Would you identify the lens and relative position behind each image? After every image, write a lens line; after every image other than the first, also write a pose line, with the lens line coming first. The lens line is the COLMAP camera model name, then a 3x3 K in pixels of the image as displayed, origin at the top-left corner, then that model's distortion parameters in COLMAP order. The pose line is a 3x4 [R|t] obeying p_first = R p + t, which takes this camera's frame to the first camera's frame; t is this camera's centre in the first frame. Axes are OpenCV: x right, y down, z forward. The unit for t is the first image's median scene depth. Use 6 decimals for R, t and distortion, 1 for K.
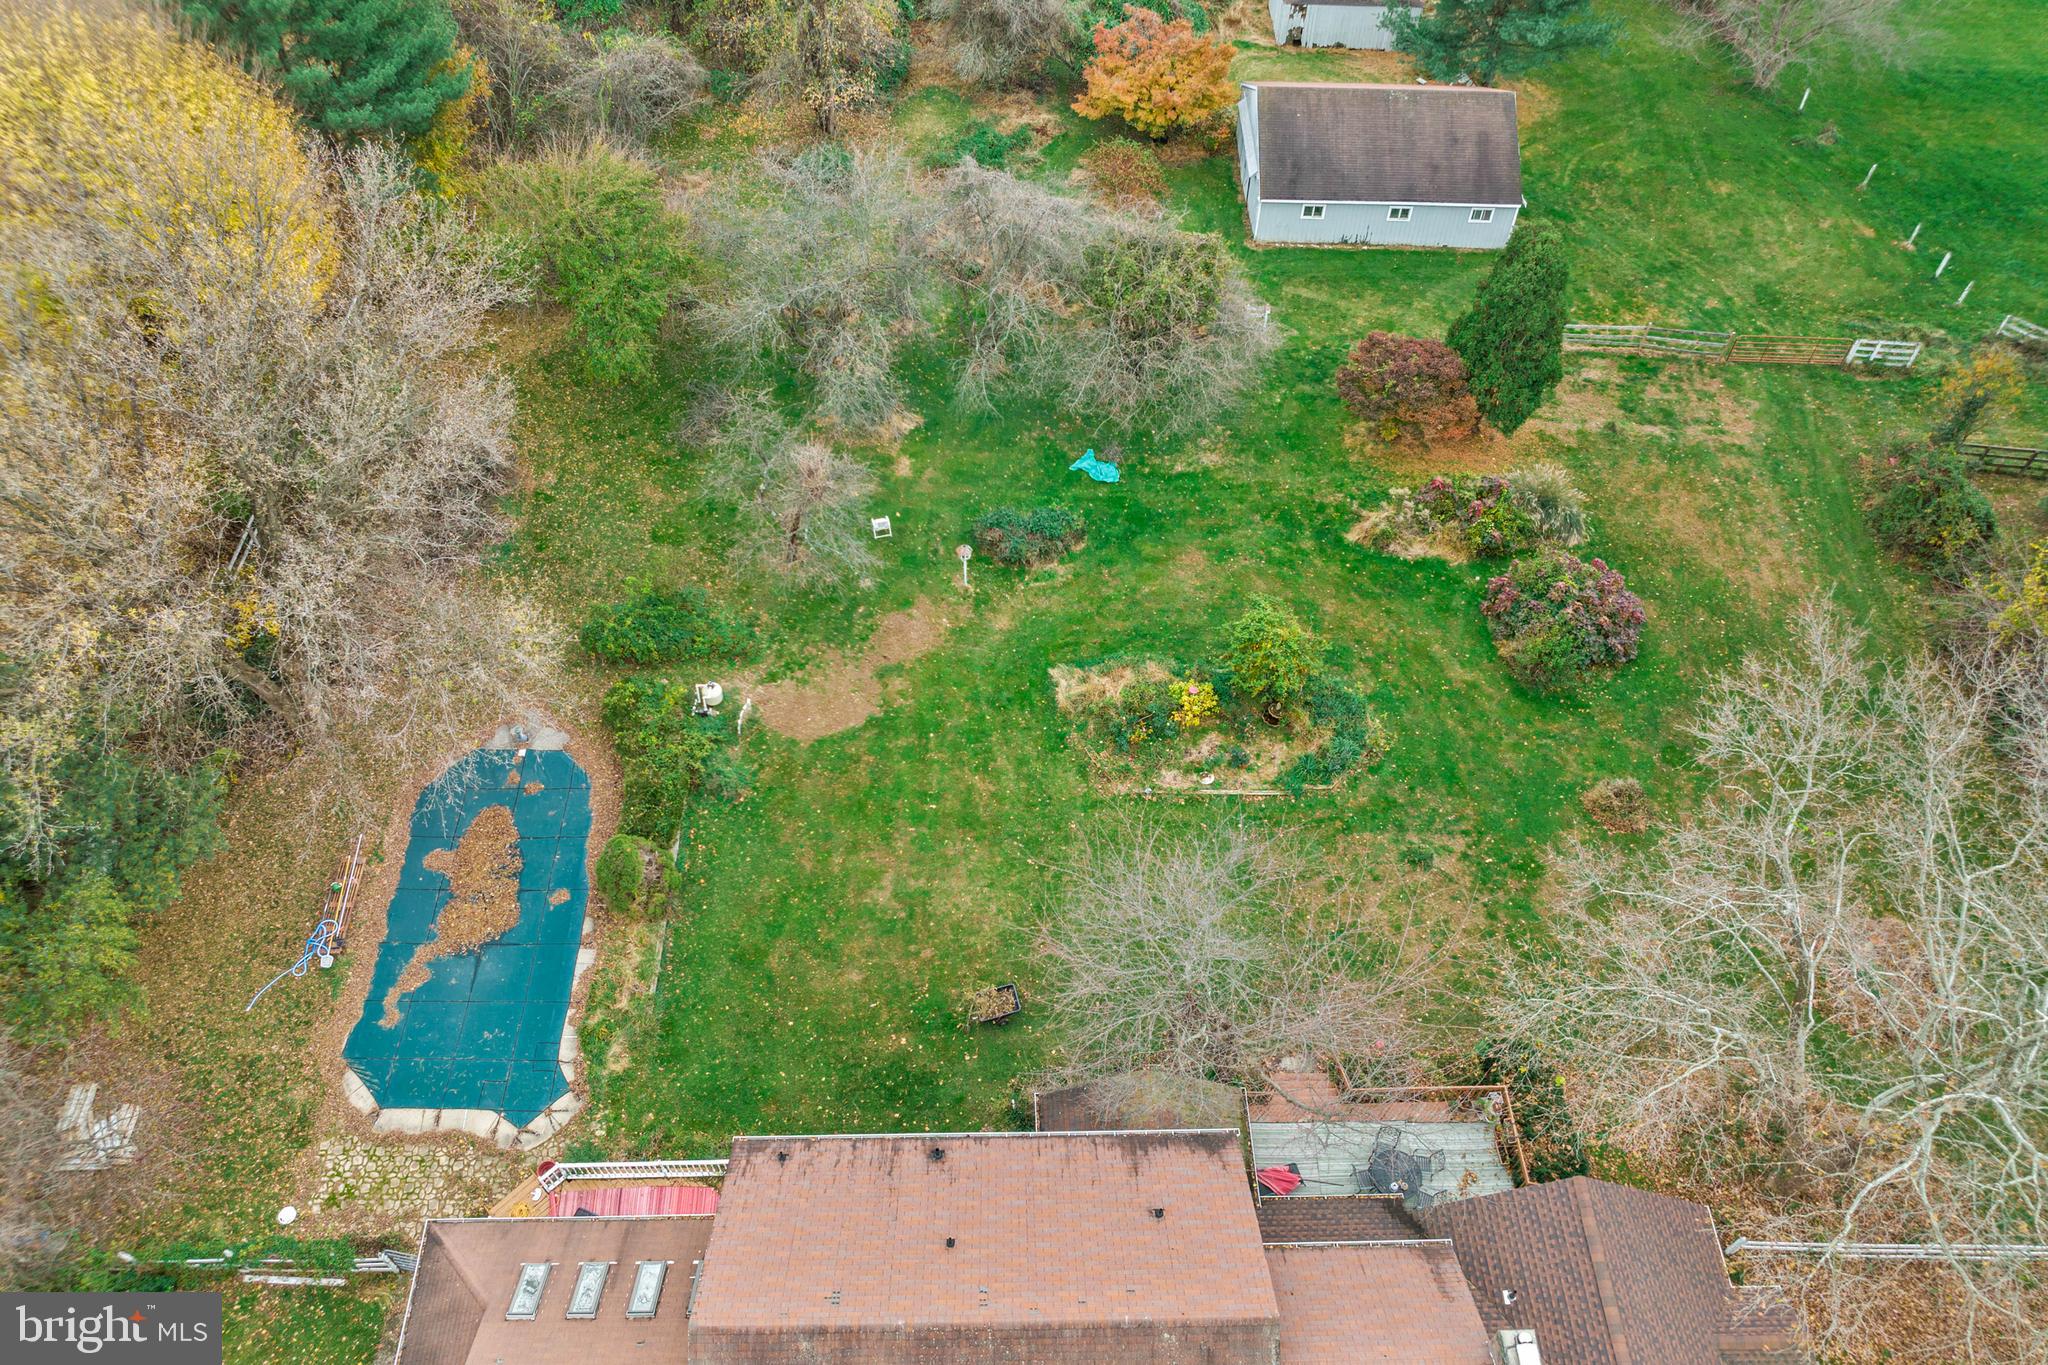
lens RADIAL K [[1444.5, 0, 1024.0], [0, 1444.5, 682.5], [0, 0, 1]] dist [-0.033803, -0.003099]
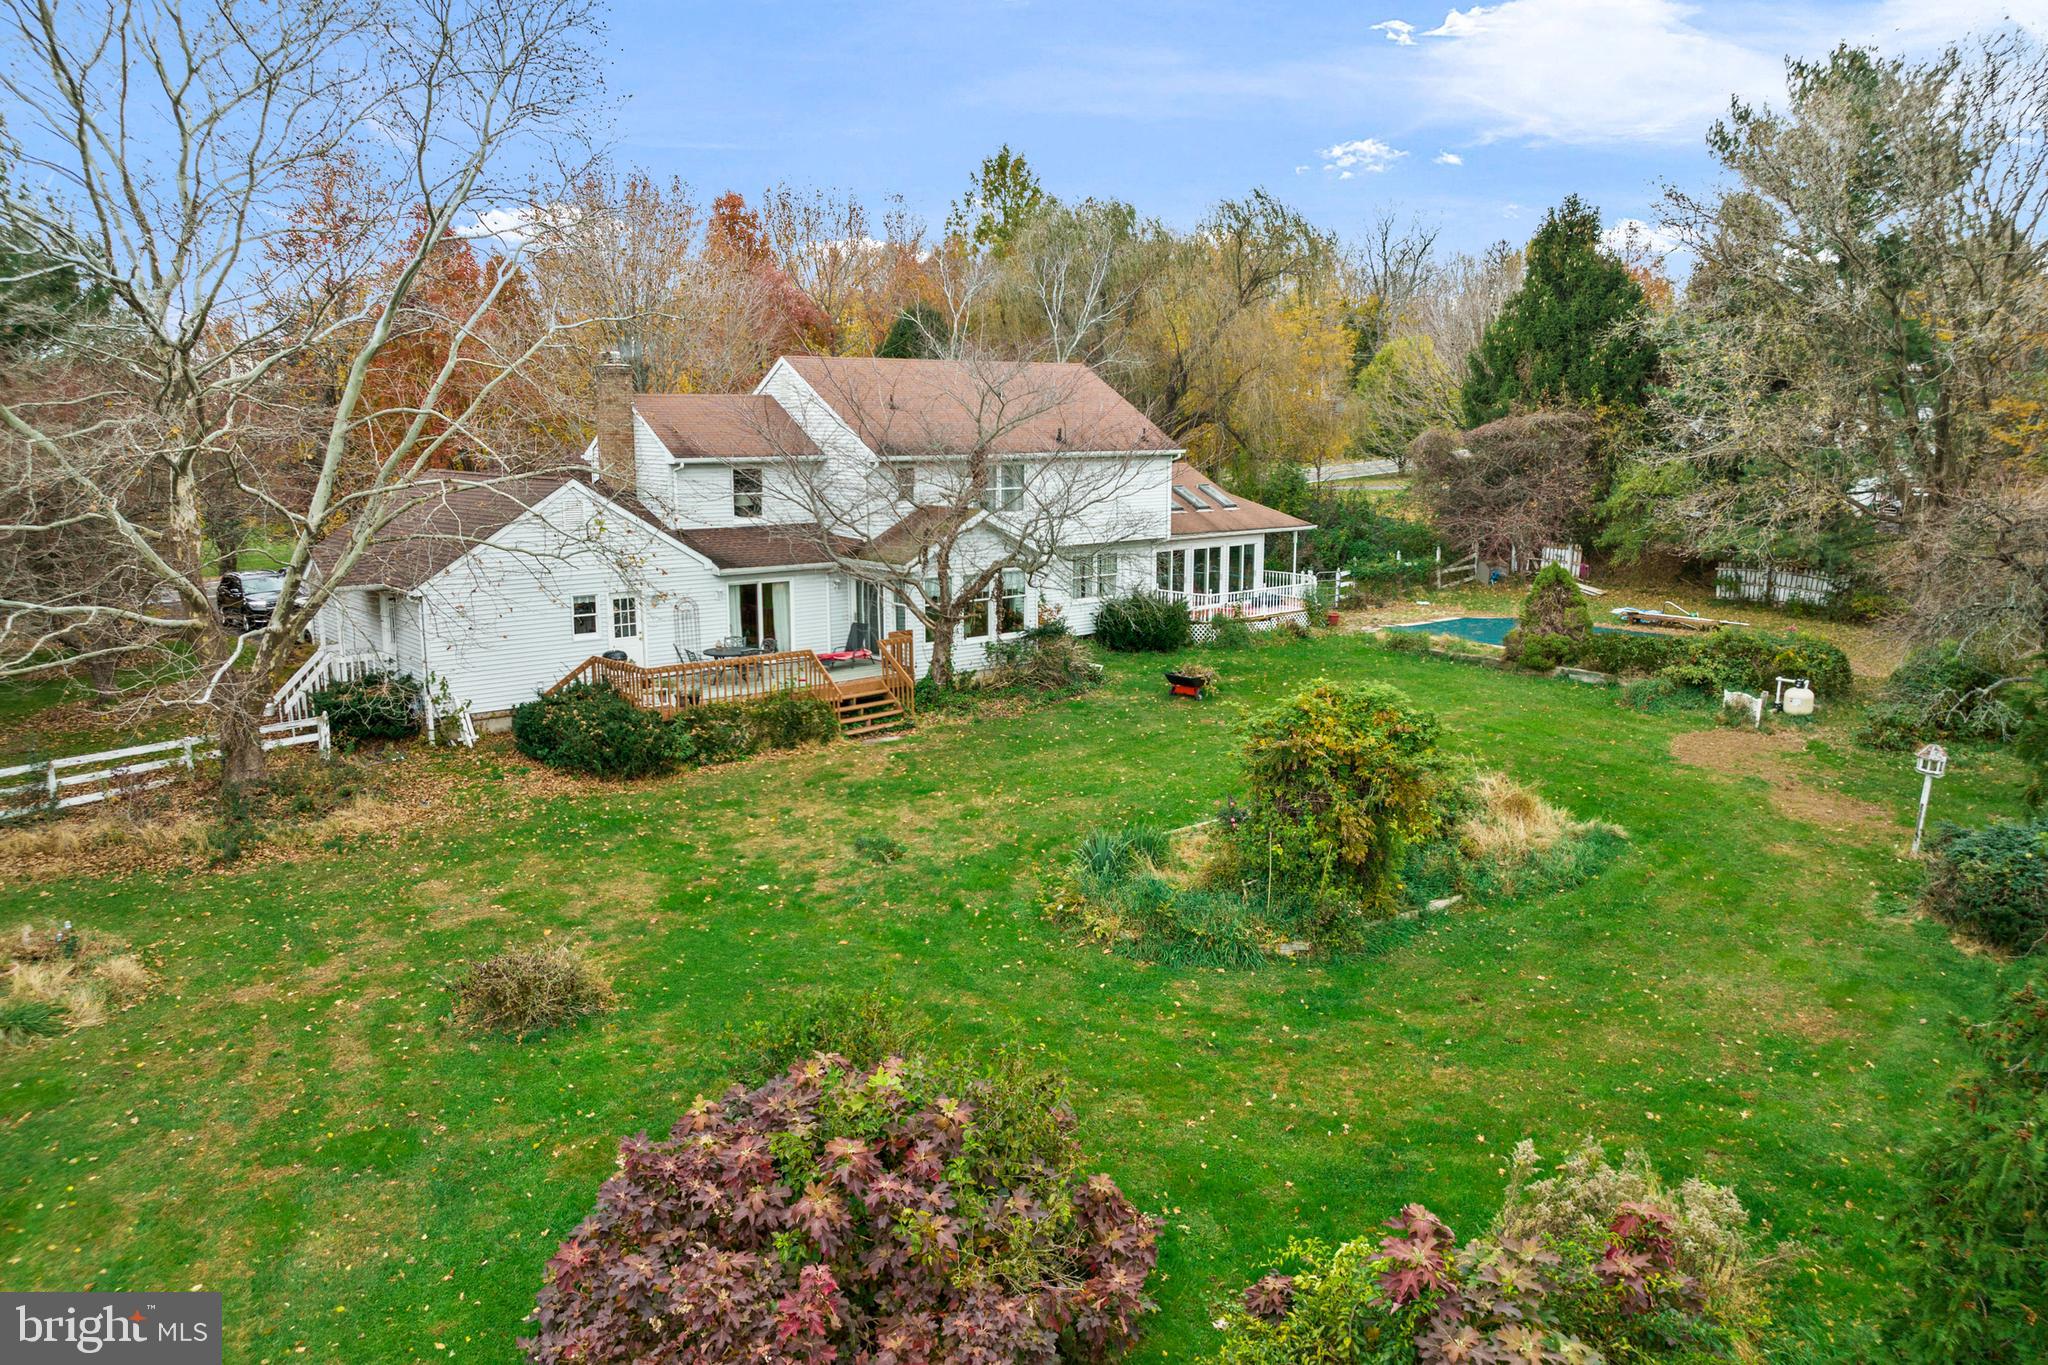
lens RADIAL K [[1444.5, 0, 1024.0], [0, 1444.5, 682.5], [0, 0, 1]] dist [-0.033803, -0.003099]
pose [[-0.781630, 0.104613, -0.614907, 0.561352], [-0.490293, 0.506360, 0.709375, -0.333602], [0.385574, 0.855953, -0.344495, 1.145232]]
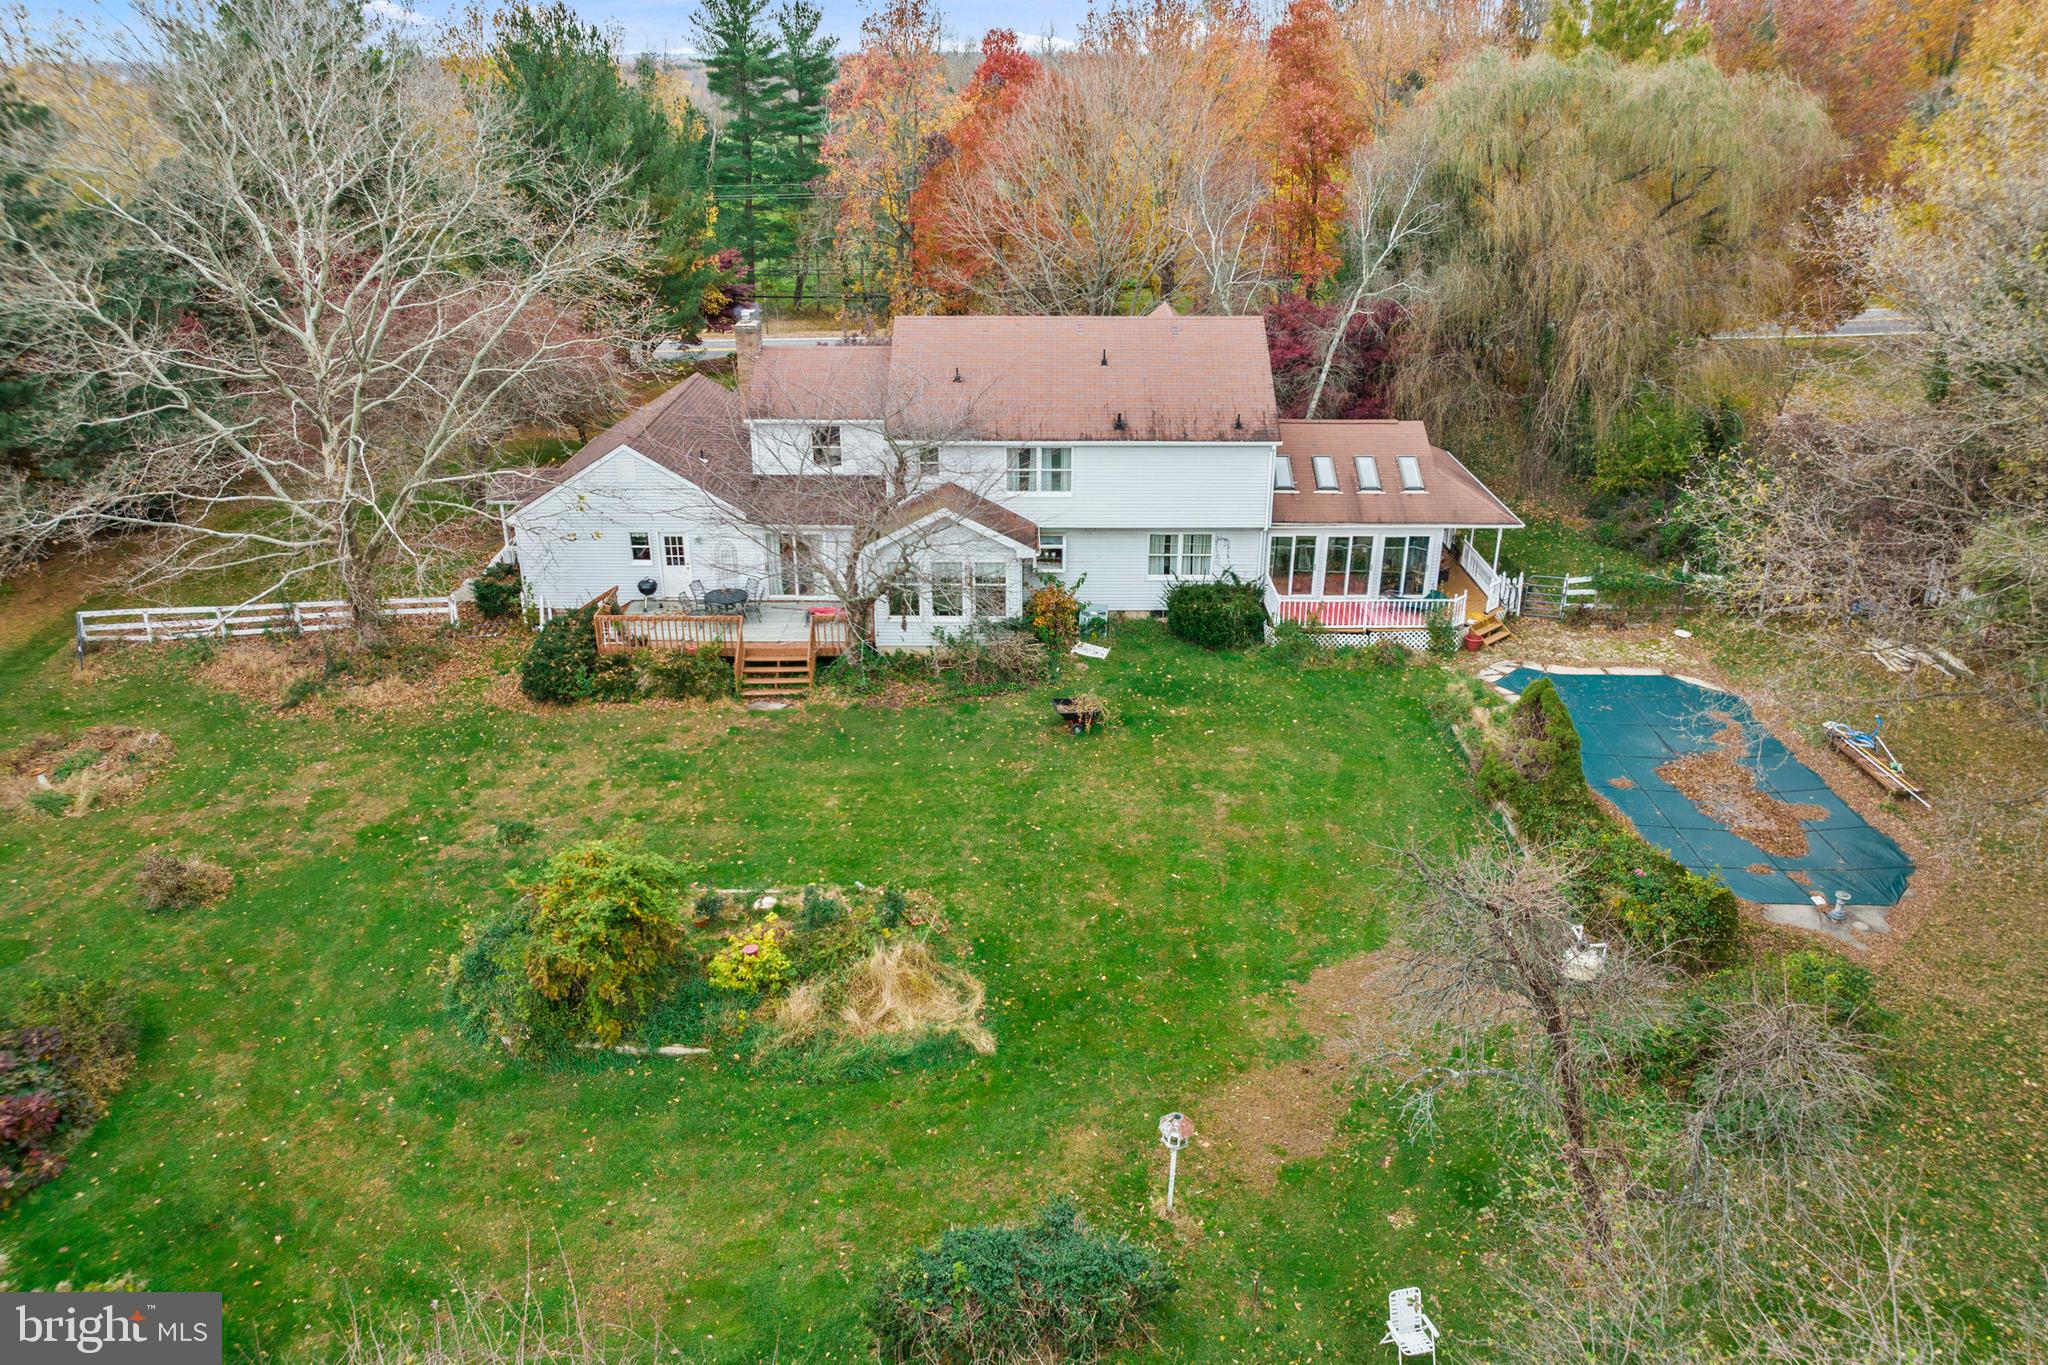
lens RADIAL K [[1444.5, 0, 1024.0], [0, 1444.5, 682.5], [0, 0, 1]] dist [-0.033803, -0.003099]
pose [[-0.999678, -0.020214, 0.015355, 0.000733], [0.009659, 0.256490, 0.966499, -0.611678], [-0.023475, 0.966335, -0.256212, 1.096648]]
